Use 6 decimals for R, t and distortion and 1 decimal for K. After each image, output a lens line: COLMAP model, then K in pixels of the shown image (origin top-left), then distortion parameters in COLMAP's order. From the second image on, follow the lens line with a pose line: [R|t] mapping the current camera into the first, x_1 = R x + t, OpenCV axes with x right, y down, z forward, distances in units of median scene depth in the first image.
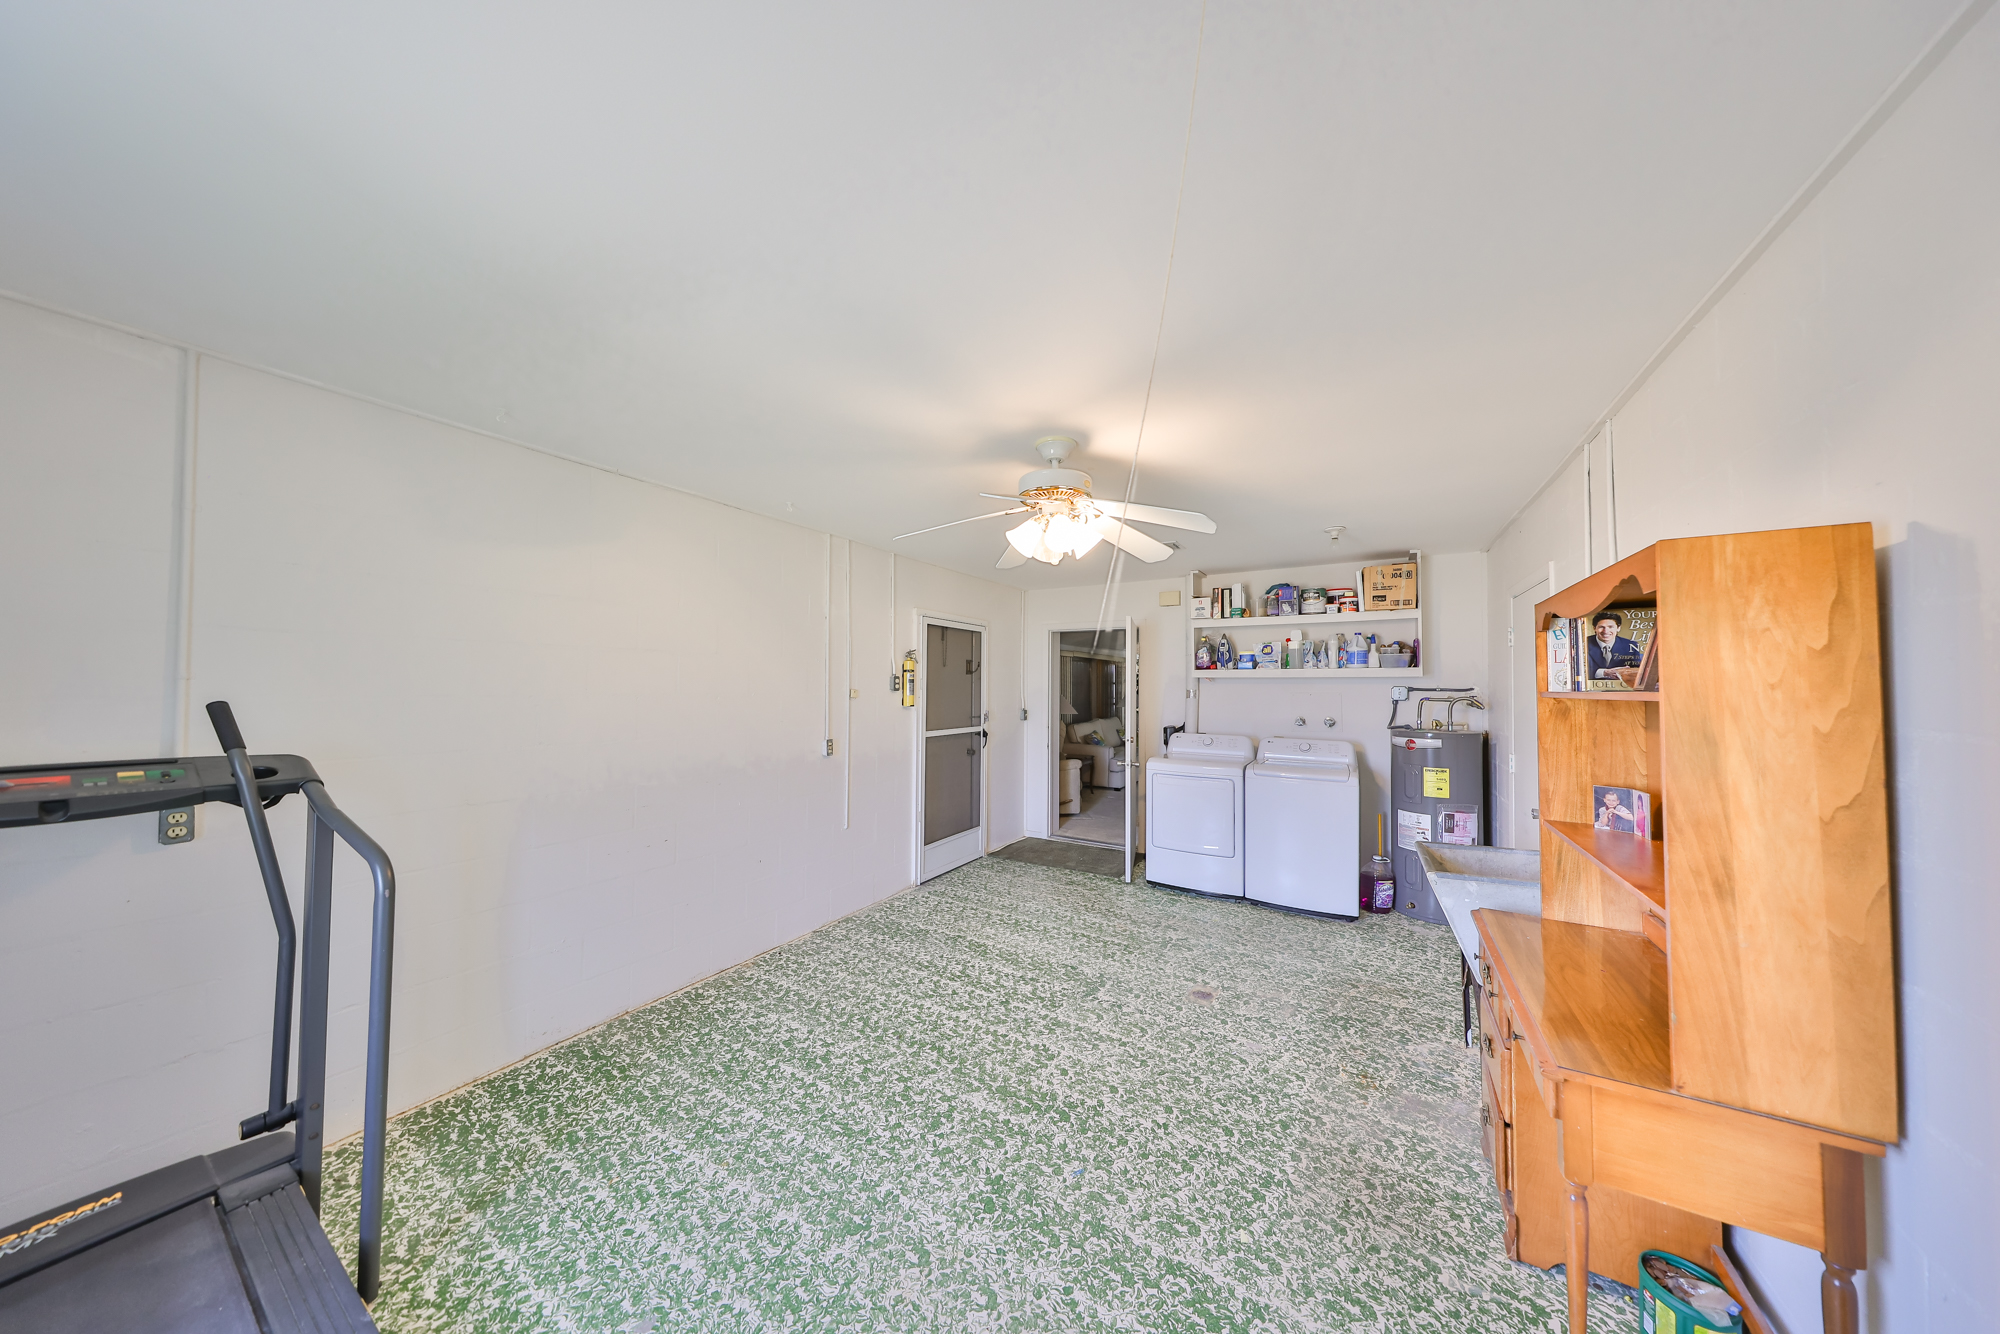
lens RADIAL K [[619.8, 0, 990.9], [0, 619.8, 667.5], [0, 0, 1]] dist [-0.004810, 0.001142]
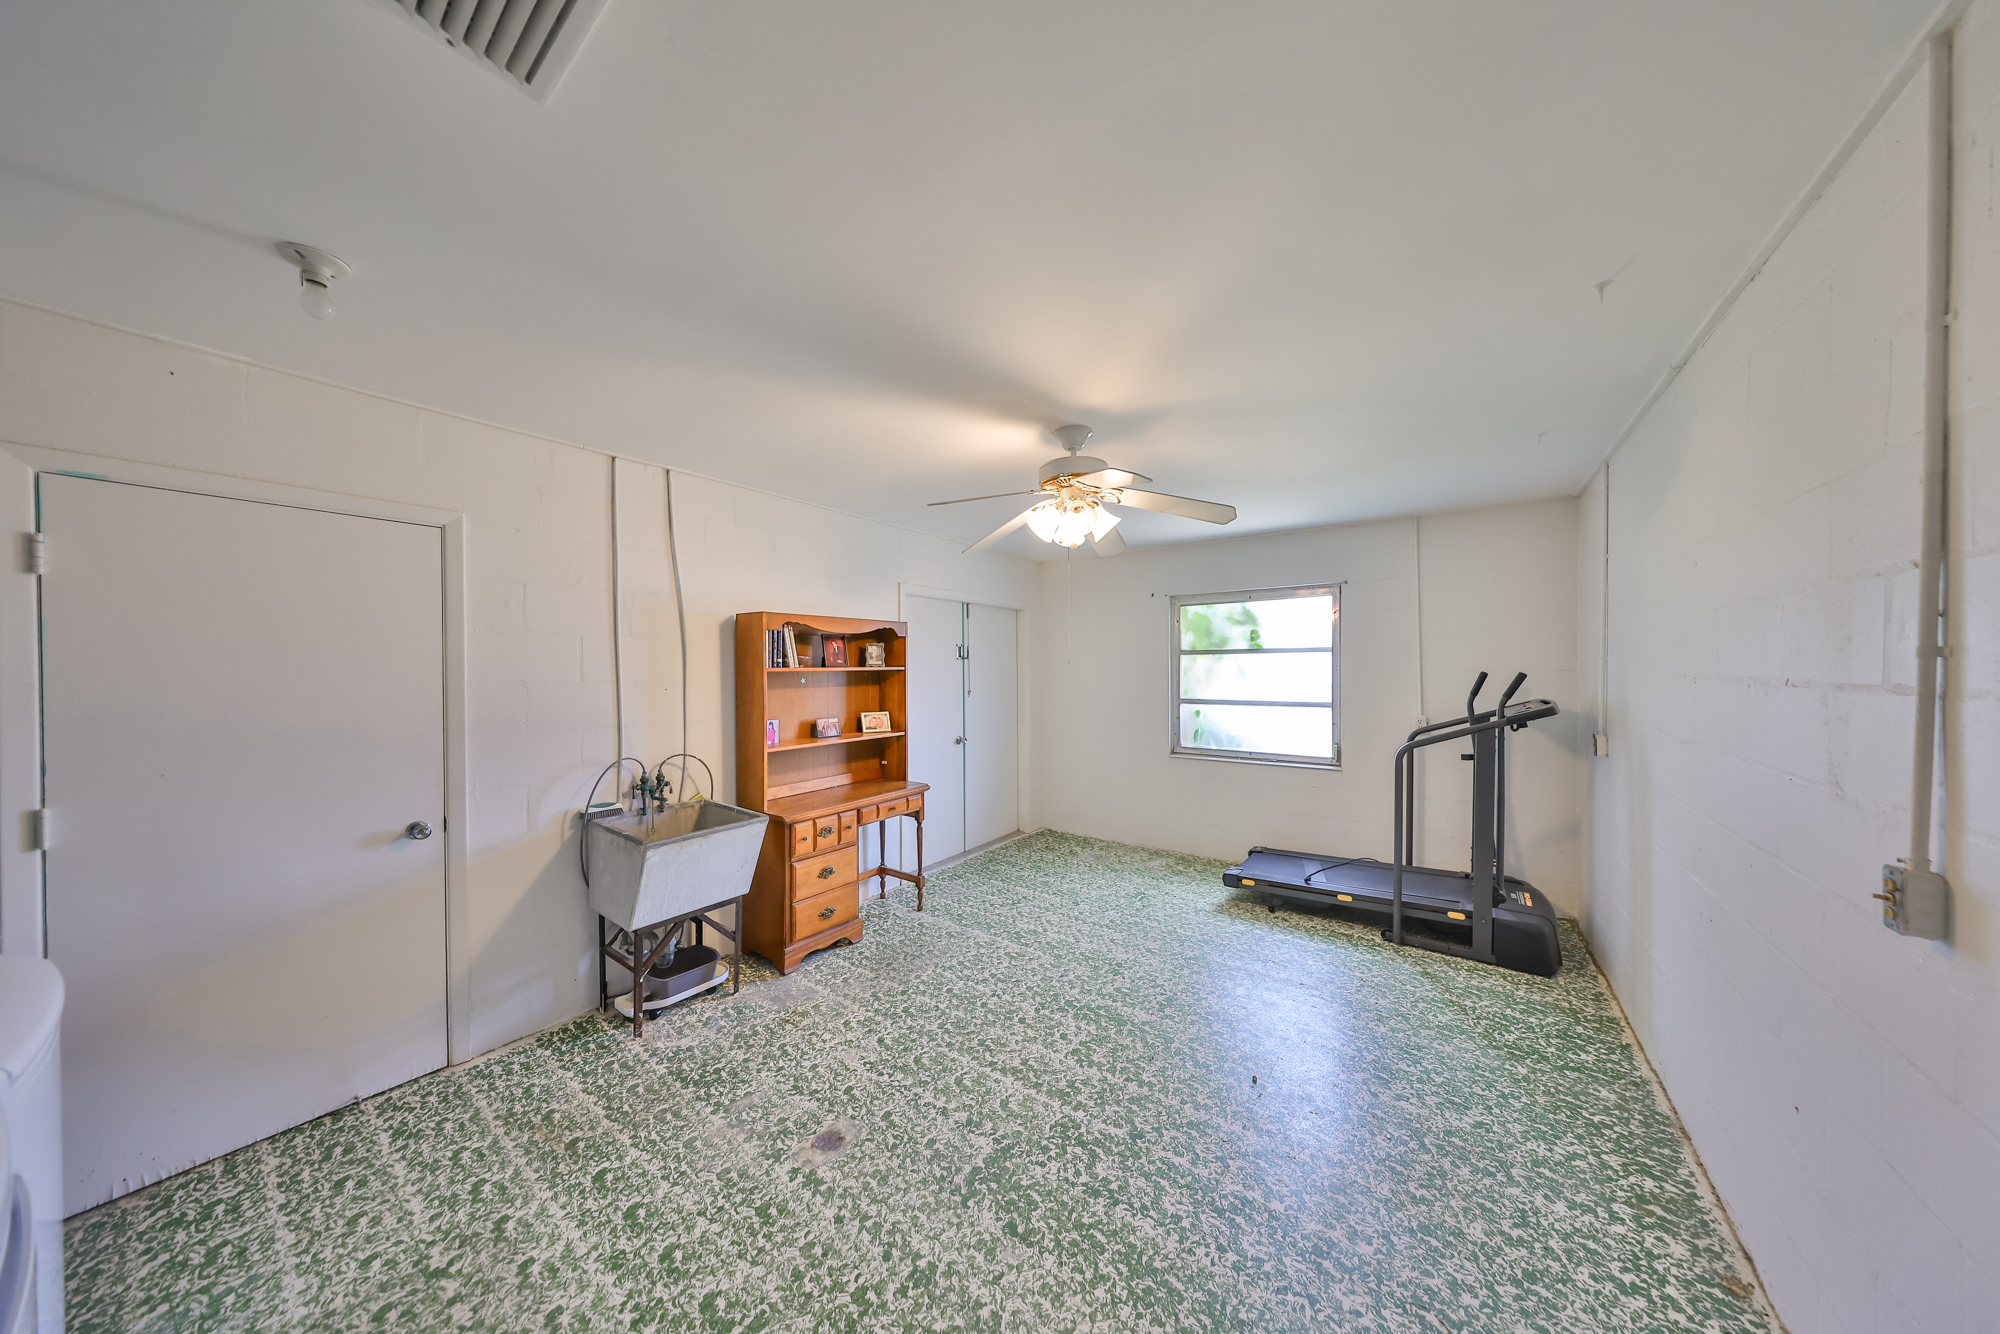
lens RADIAL K [[619.8, 0, 1007.5], [0, 619.8, 669.9], [0, 0, 1]] dist [-0.004810, 0.001142]
pose [[-0.997561, -0.001896, 0.069778, 0.126450], [-0.003609, 0.999695, -0.024432, 0.060750], [-0.069711, -0.024624, -0.997263, 1.838591]]
